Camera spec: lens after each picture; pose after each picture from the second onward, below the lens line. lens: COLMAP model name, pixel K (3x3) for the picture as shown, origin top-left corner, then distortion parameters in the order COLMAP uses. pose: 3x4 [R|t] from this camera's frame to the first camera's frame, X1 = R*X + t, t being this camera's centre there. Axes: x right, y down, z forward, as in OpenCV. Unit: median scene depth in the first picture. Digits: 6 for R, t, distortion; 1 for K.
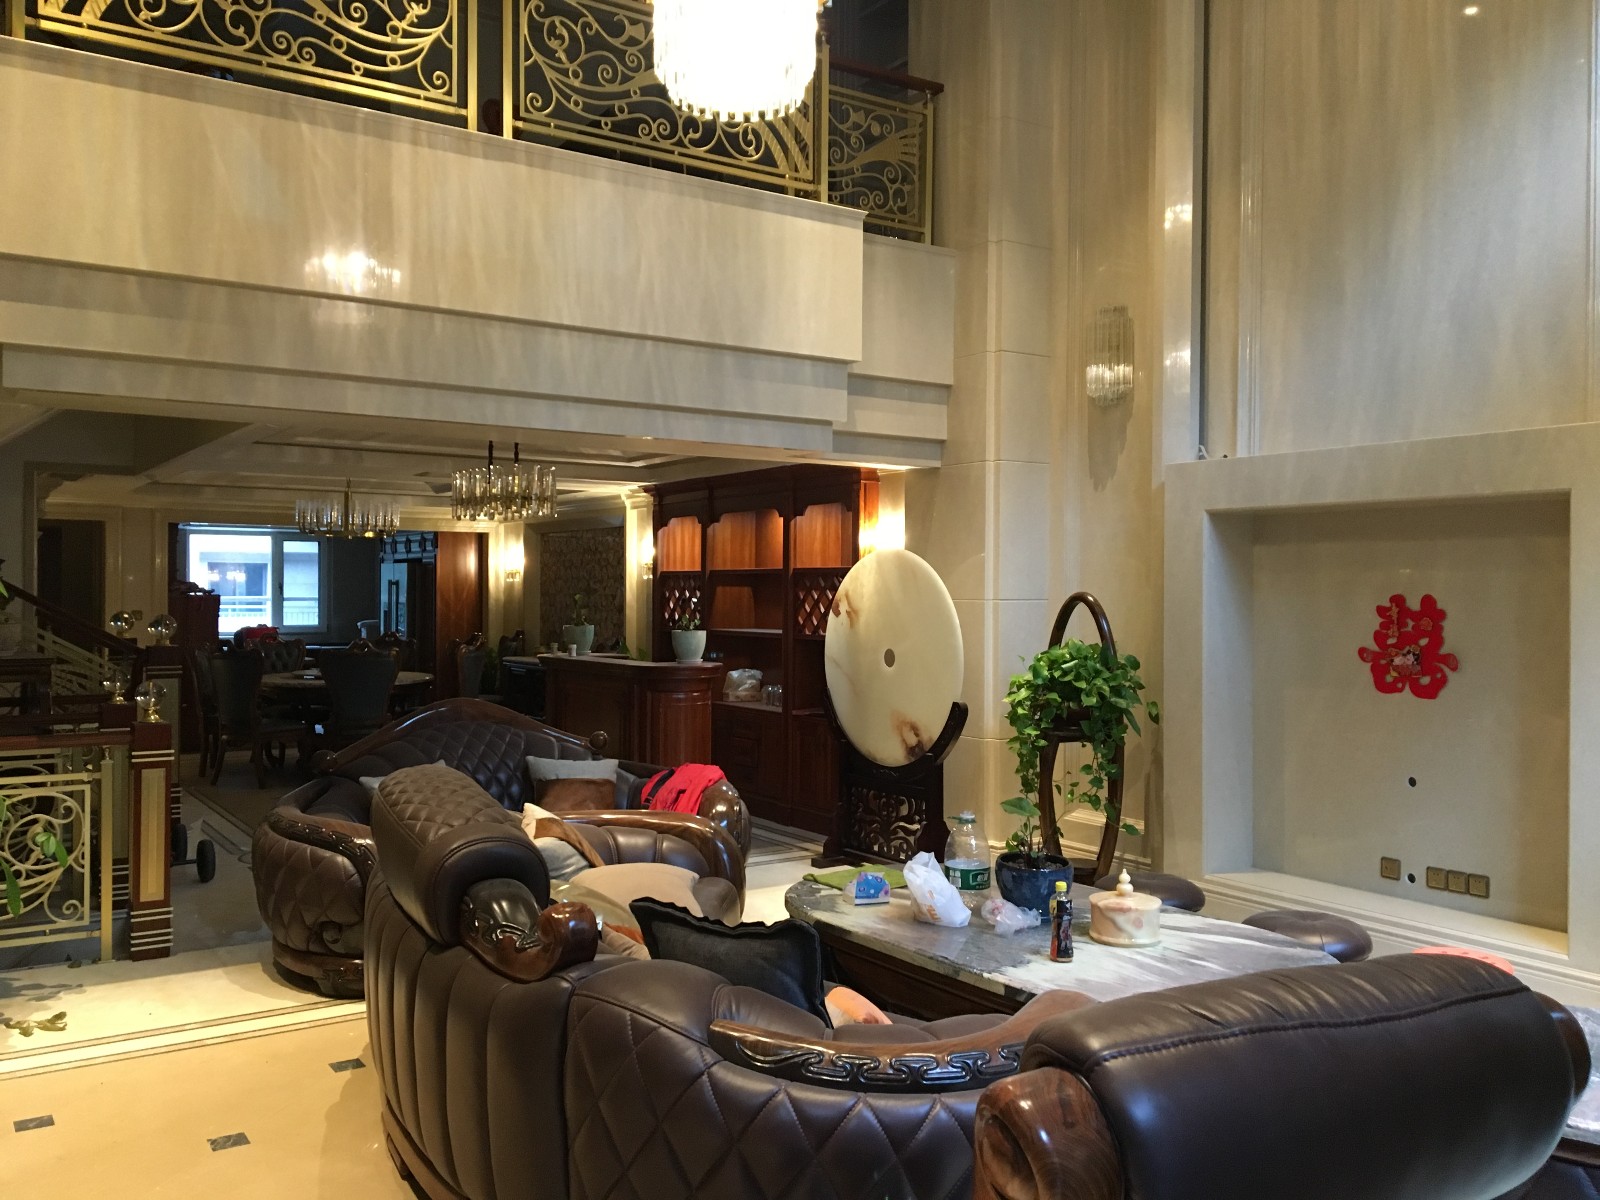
lens RADIAL K [[1329.9, 0, 794.7], [0, 1329.9, 595.1], [0, 0, 1]] dist [0.052854, -0.095944]
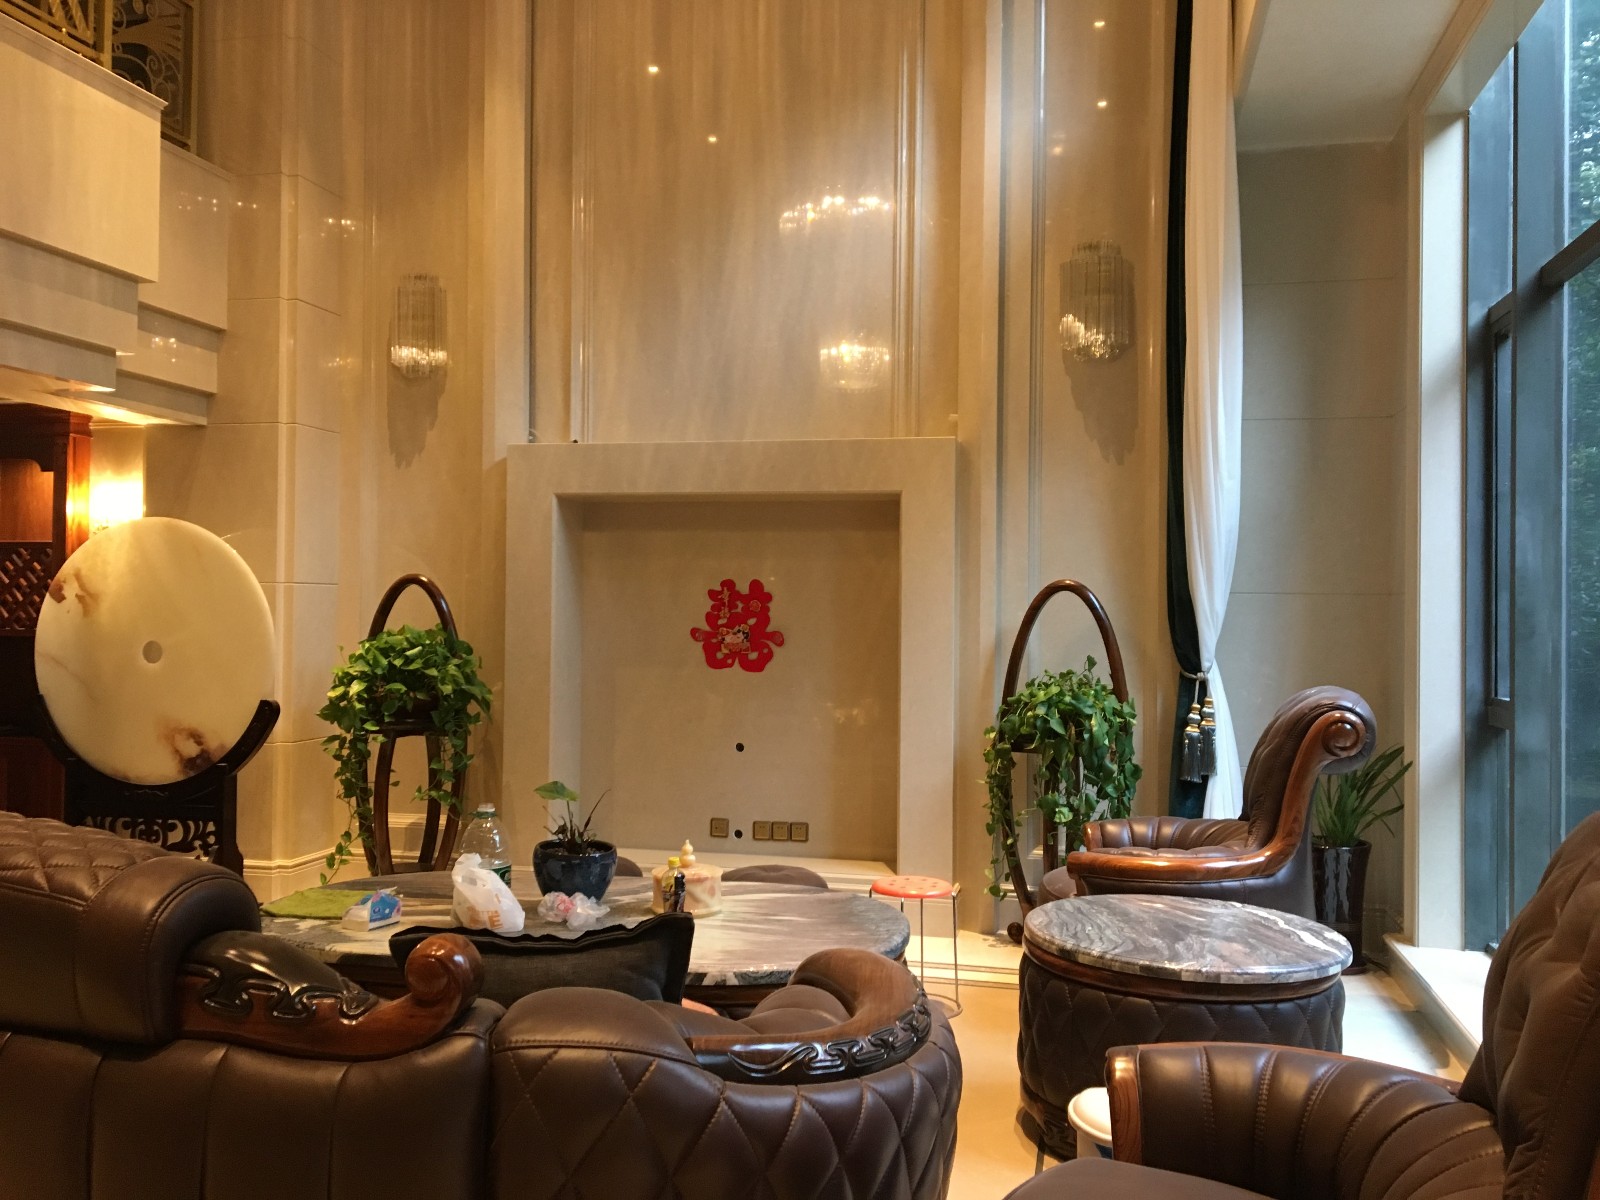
lens RADIAL K [[1329.9, 0, 794.7], [0, 1329.9, 595.1], [0, 0, 1]] dist [0.052854, -0.095944]
pose [[0.711436, 0.012621, 0.702638, -0.249618], [-0.004846, 0.999903, -0.013054, 0.023386], [-0.702734, 0.005882, 0.711428, 0.154894]]
